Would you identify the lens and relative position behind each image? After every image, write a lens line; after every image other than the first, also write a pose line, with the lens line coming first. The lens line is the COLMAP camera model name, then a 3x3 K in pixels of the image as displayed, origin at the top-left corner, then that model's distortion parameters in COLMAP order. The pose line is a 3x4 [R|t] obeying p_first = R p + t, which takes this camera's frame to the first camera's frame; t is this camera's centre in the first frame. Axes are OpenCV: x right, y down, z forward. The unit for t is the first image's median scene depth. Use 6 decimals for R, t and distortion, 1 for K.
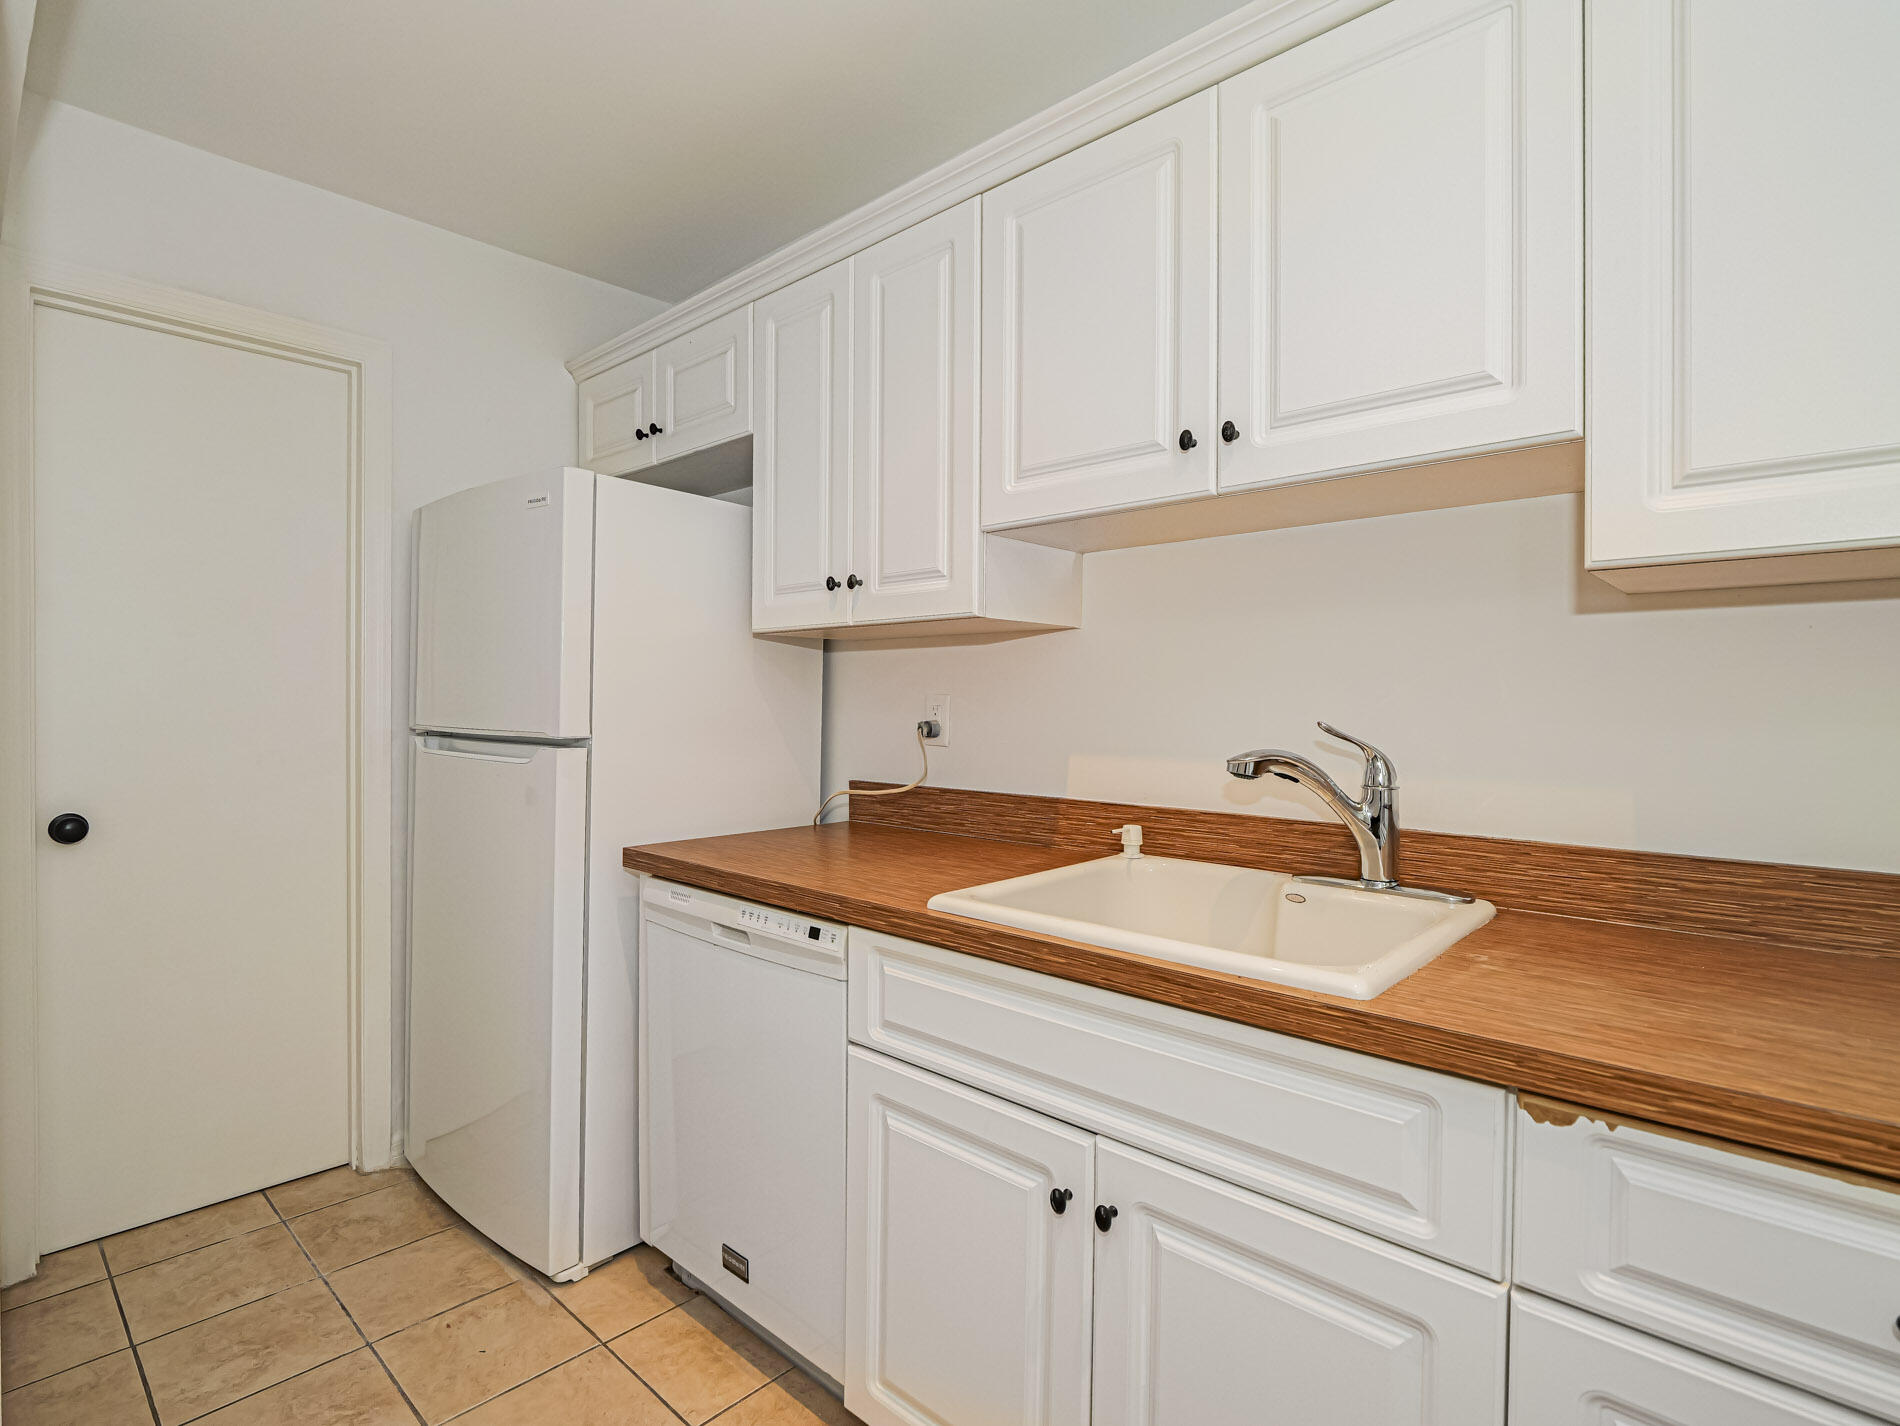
lens RADIAL K [[959.0, 0, 956.6], [0, 959.0, 705.4], [0, 0, 1]] dist [-0.006346, -0.002512]
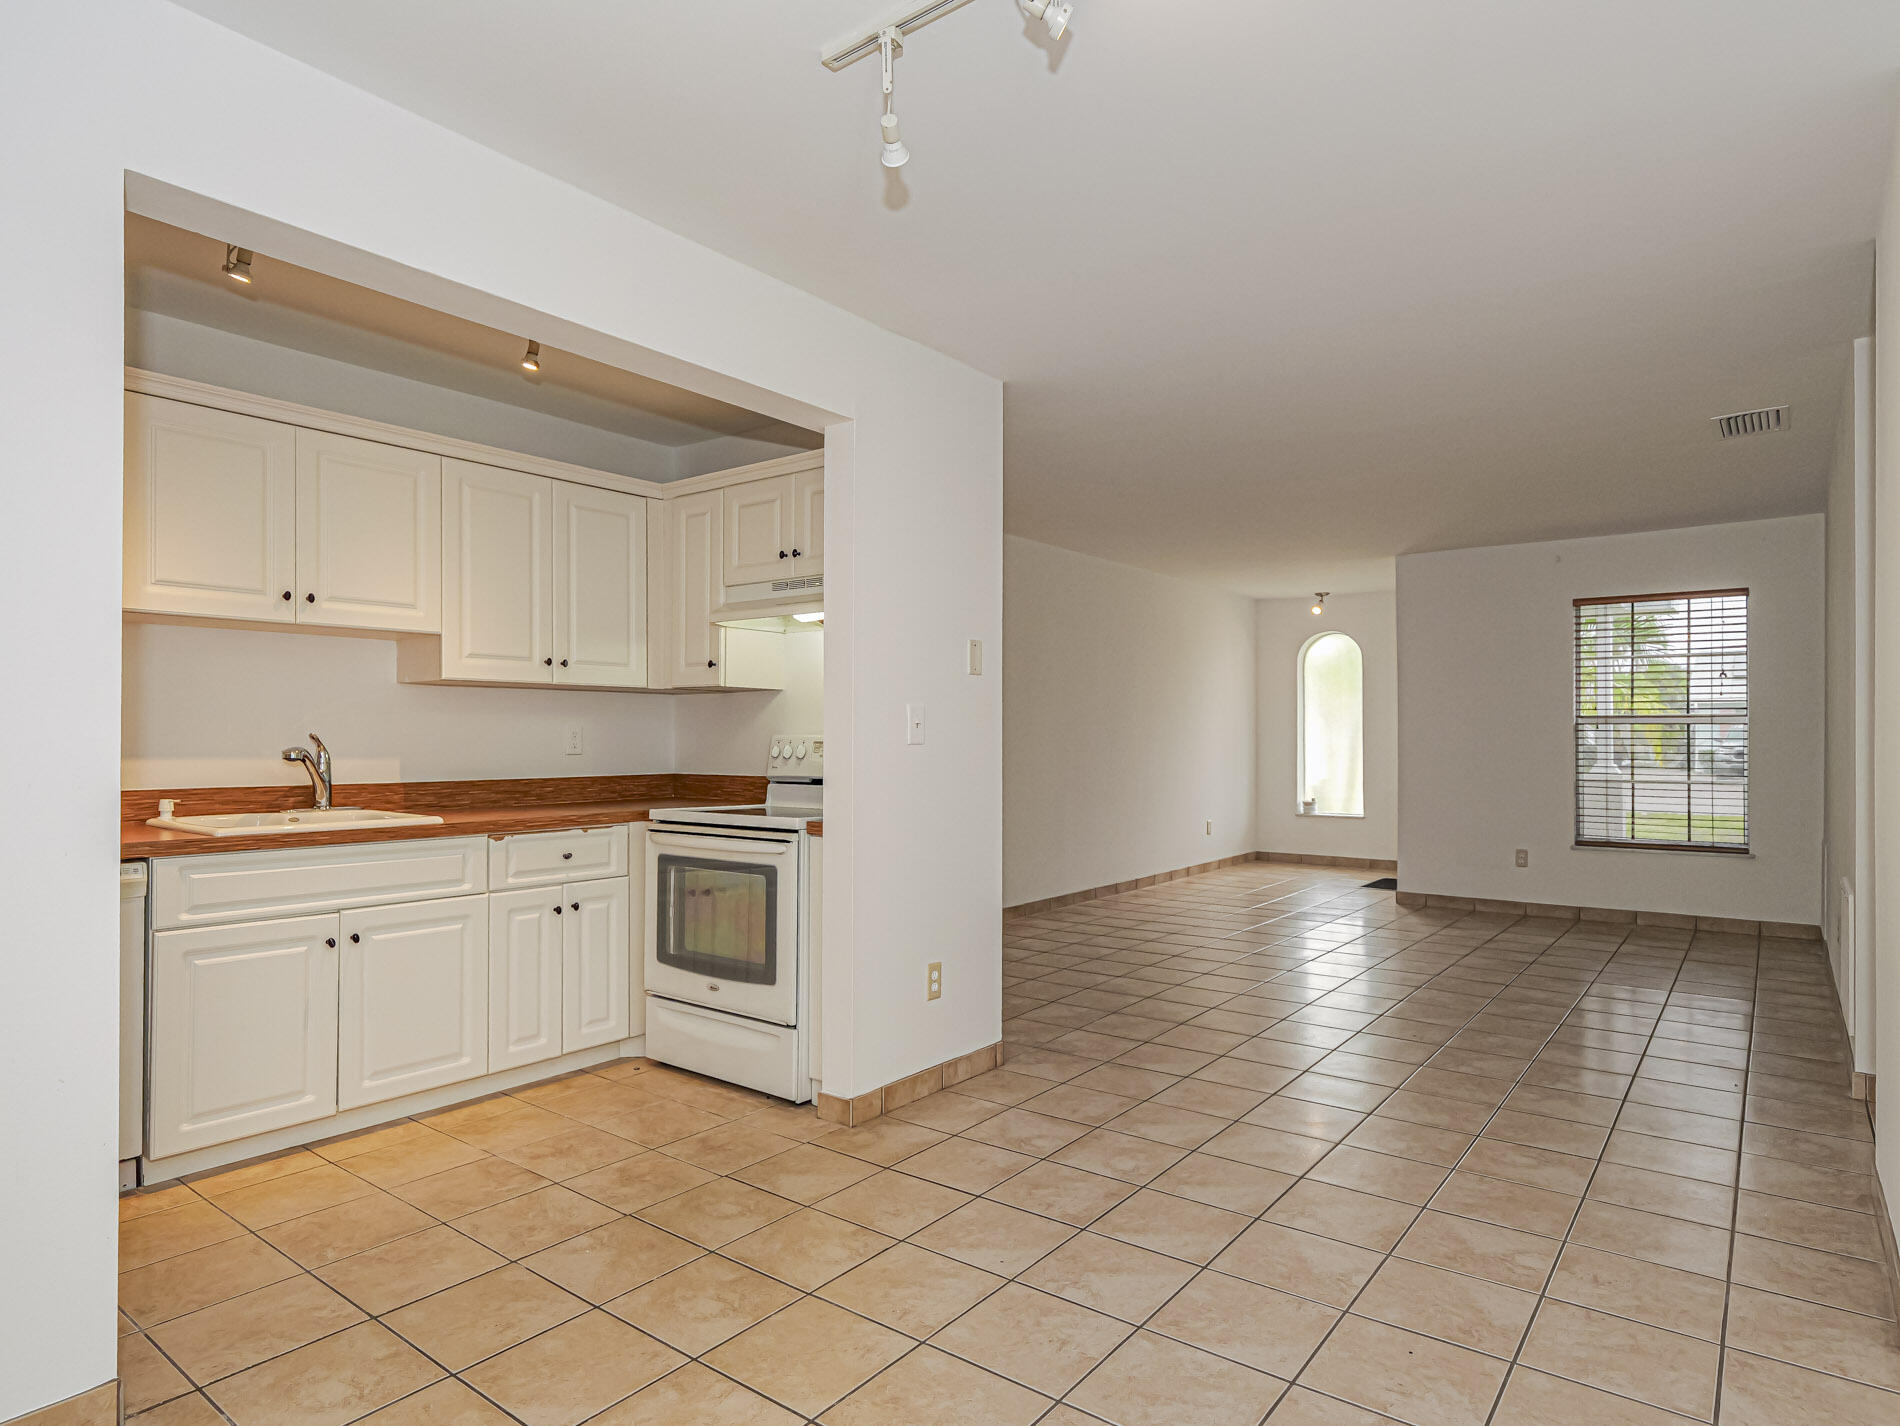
lens RADIAL K [[1099.7, 0, 943.4], [0, 1099.7, 733.1], [0, 0, 1]] dist [0.000164, -0.002875]
pose [[-0.092848, -0.001421, 0.995679, -1.813266], [0.005482, 0.999983, 0.001939, 0.015998], [-0.995665, 0.005639, -0.092838, -0.141863]]
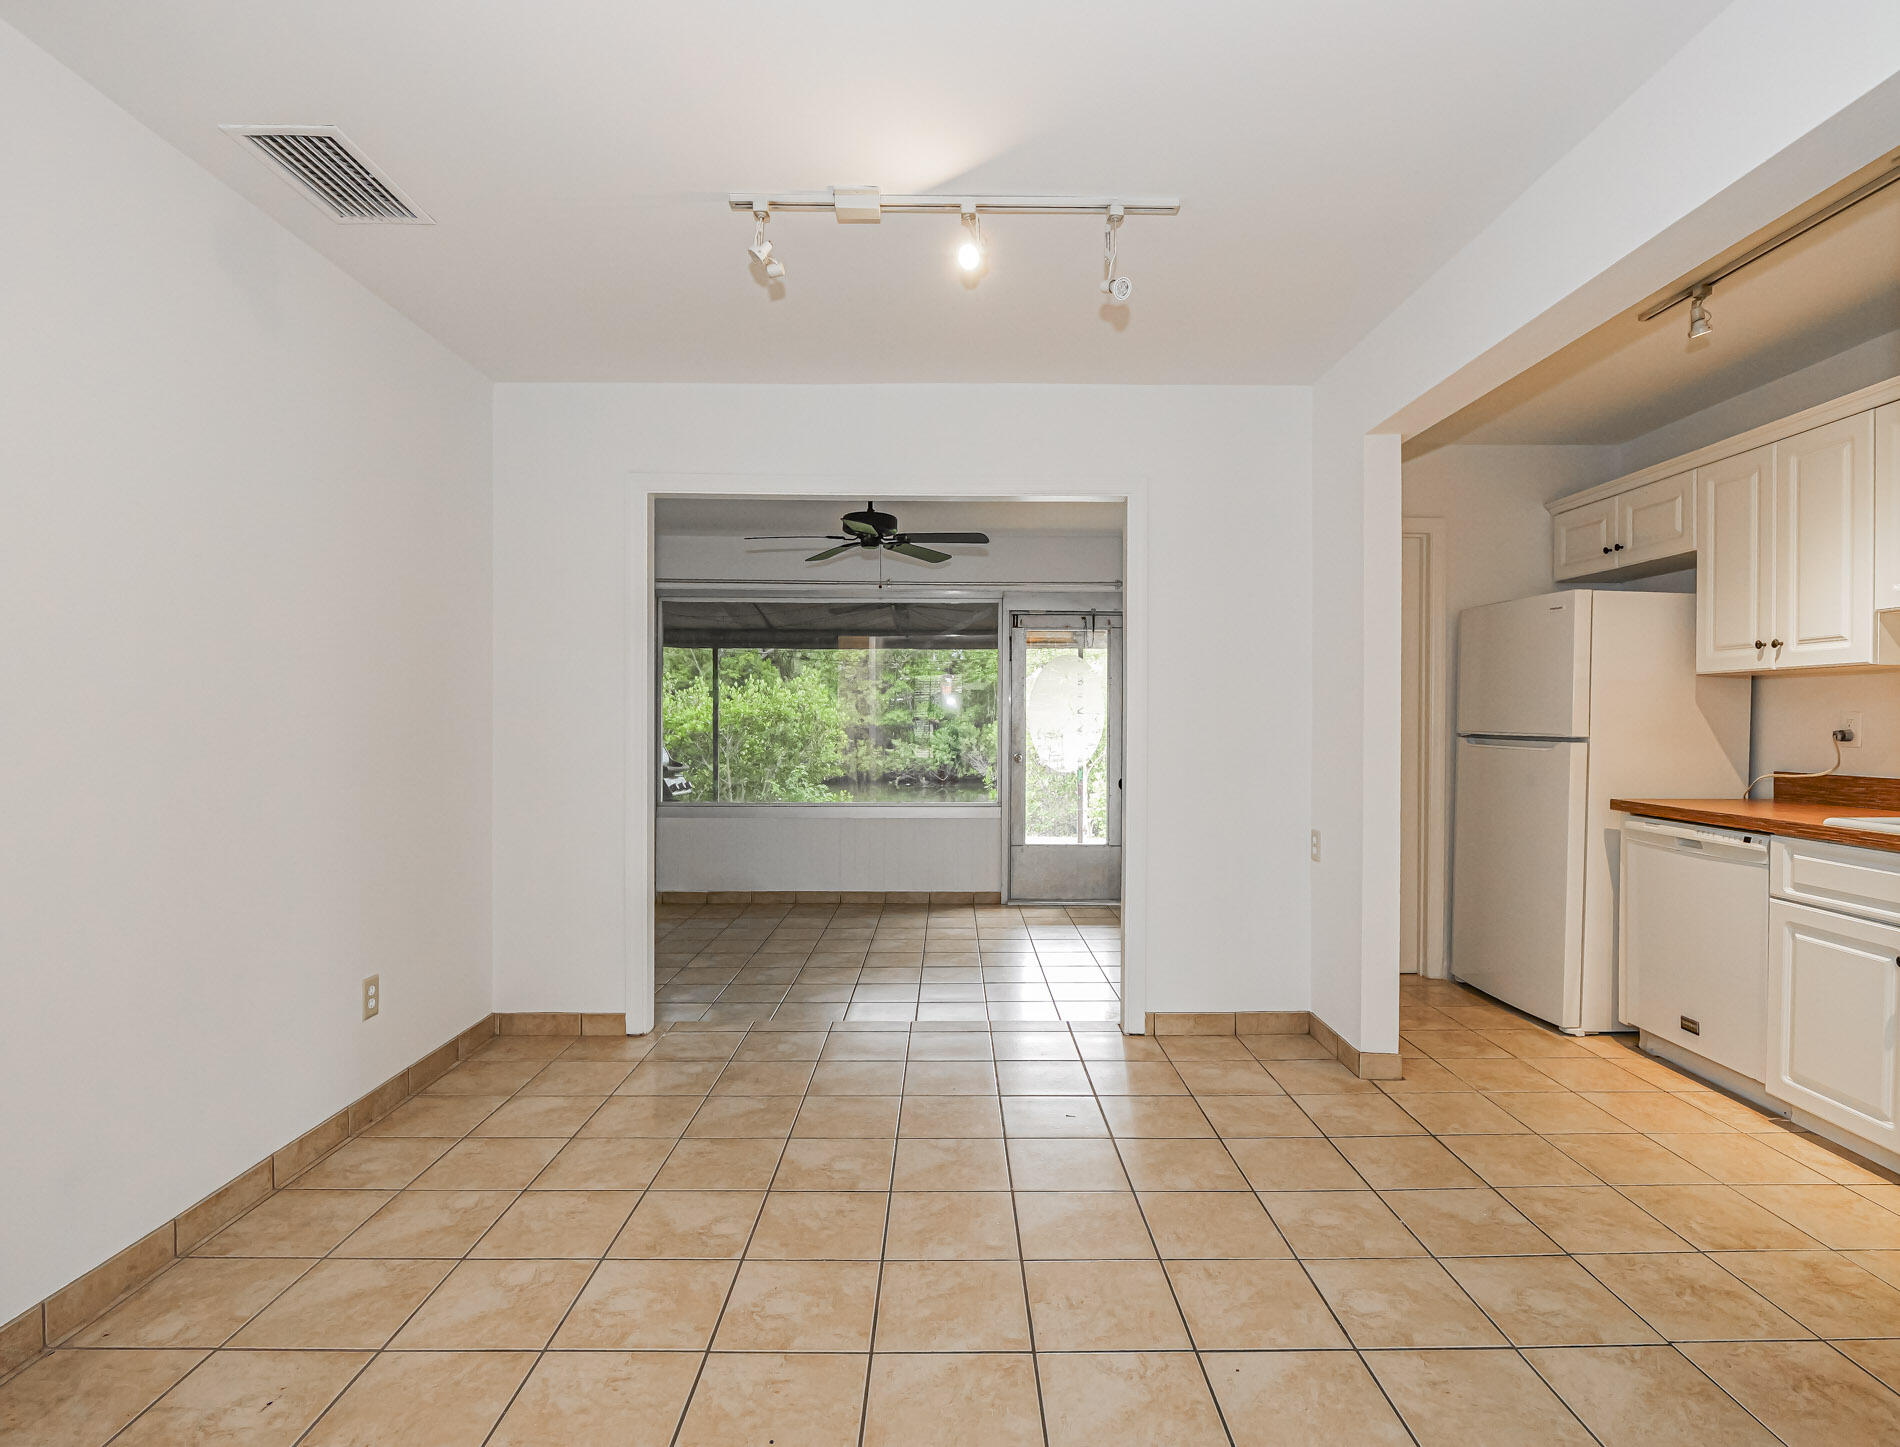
lens RADIAL K [[978.3, 0, 953.7], [0, 978.3, 724.3], [0, 0, 1]] dist [-0.003556, -0.002604]
pose [[0.682698, 0.001963, -0.730698, 0.166006], [-0.004022, 0.999991, -0.001071, 0.018035], [0.730690, 0.003670, 0.682700, -1.289542]]
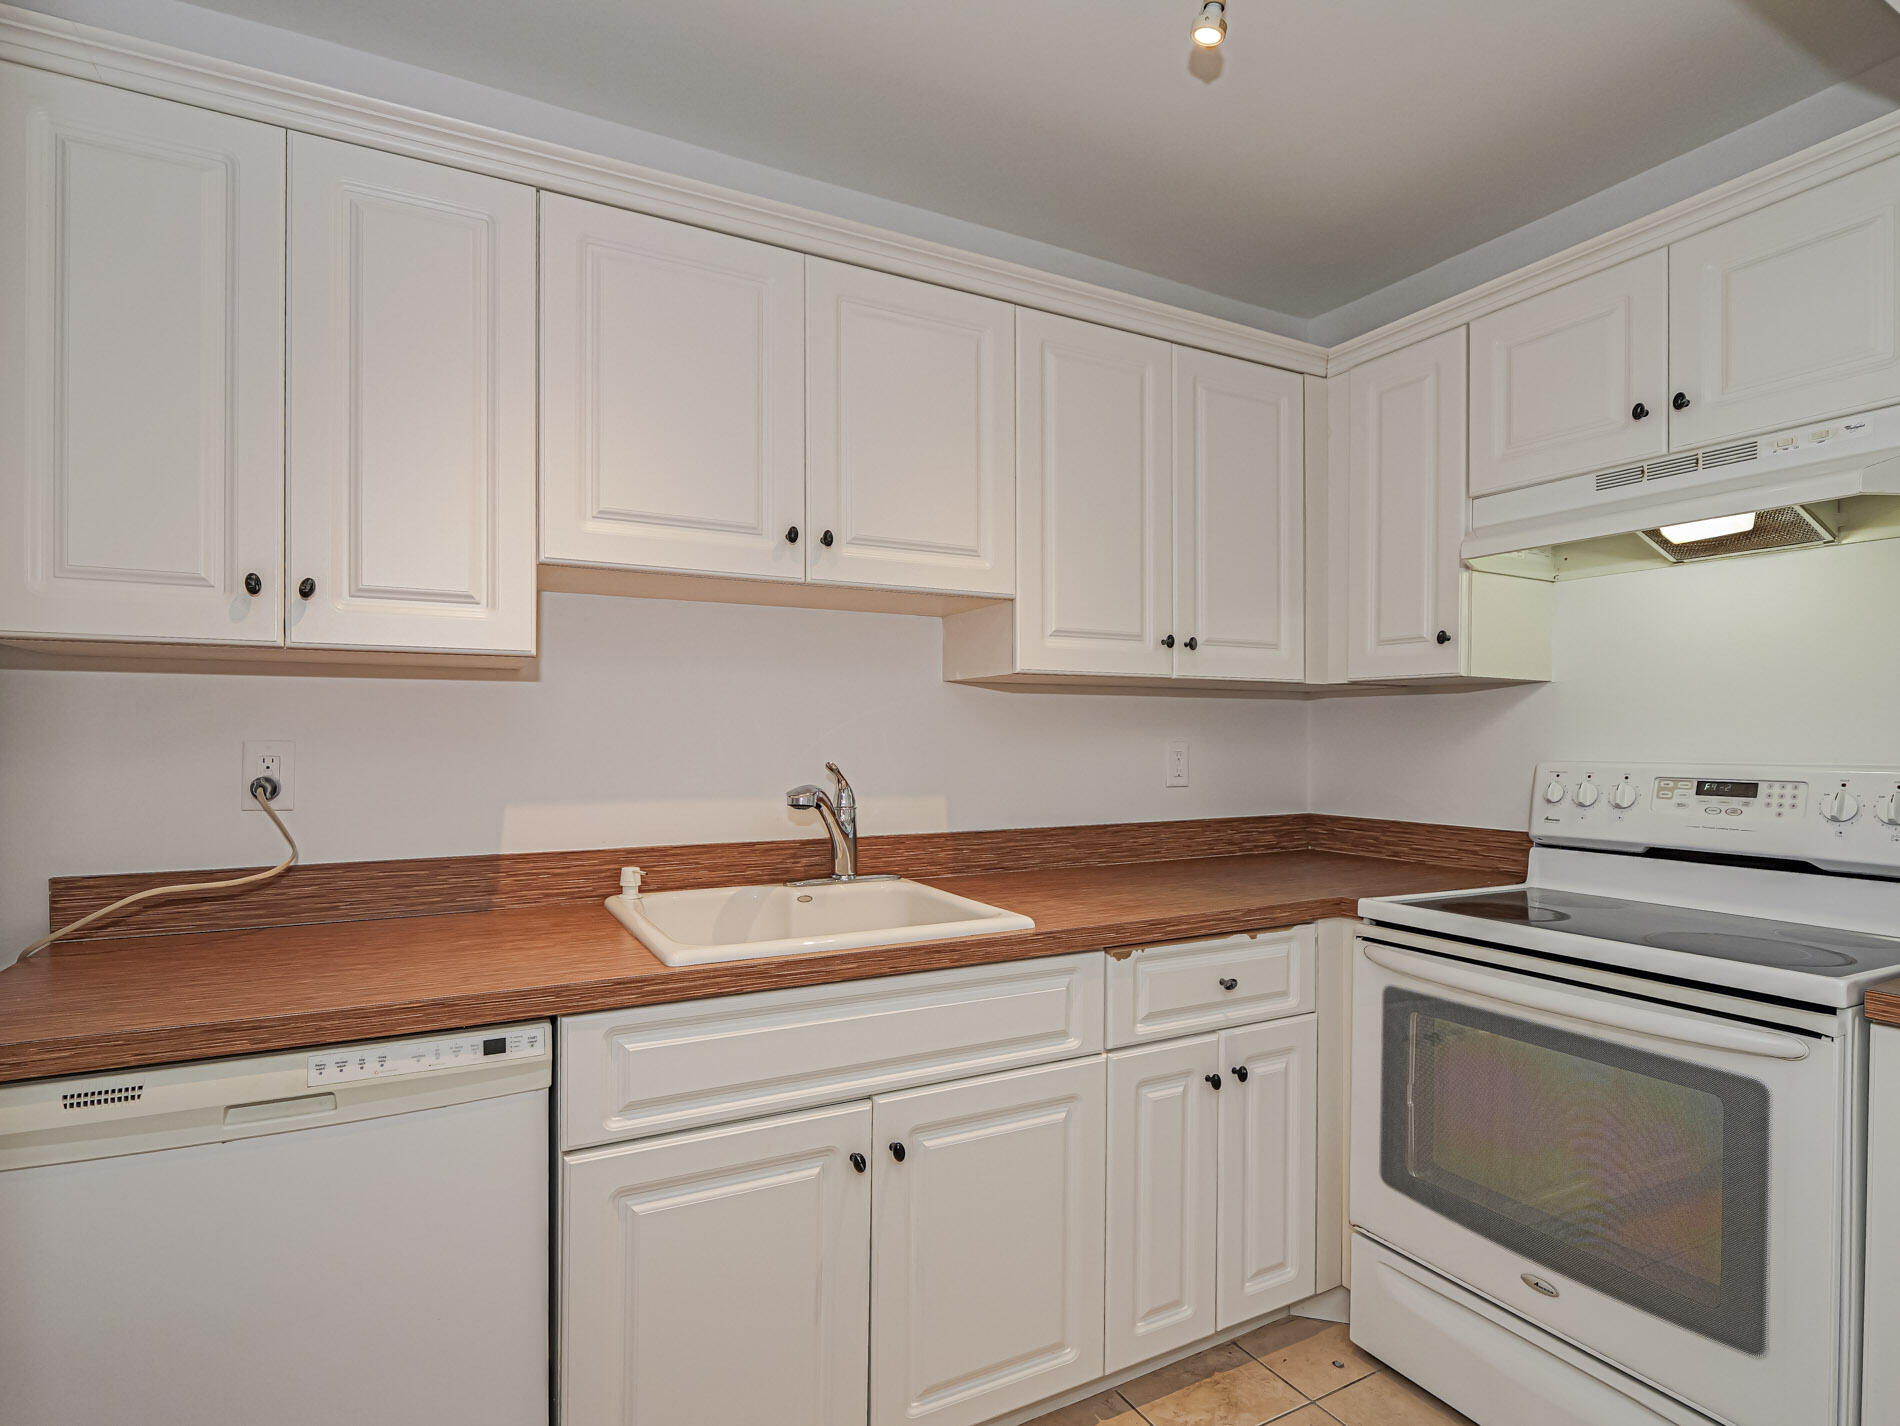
lens RADIAL K [[959.0, 0, 917.2], [0, 959.0, 740.3], [0, 0, 1]] dist [-0.006346, -0.002512]
pose [[0.338711, -0.009222, 0.940845, -0.697013], [0.005717, 0.999954, 0.007743, -0.019209], [-0.940873, 0.002756, 0.338748, 0.357619]]
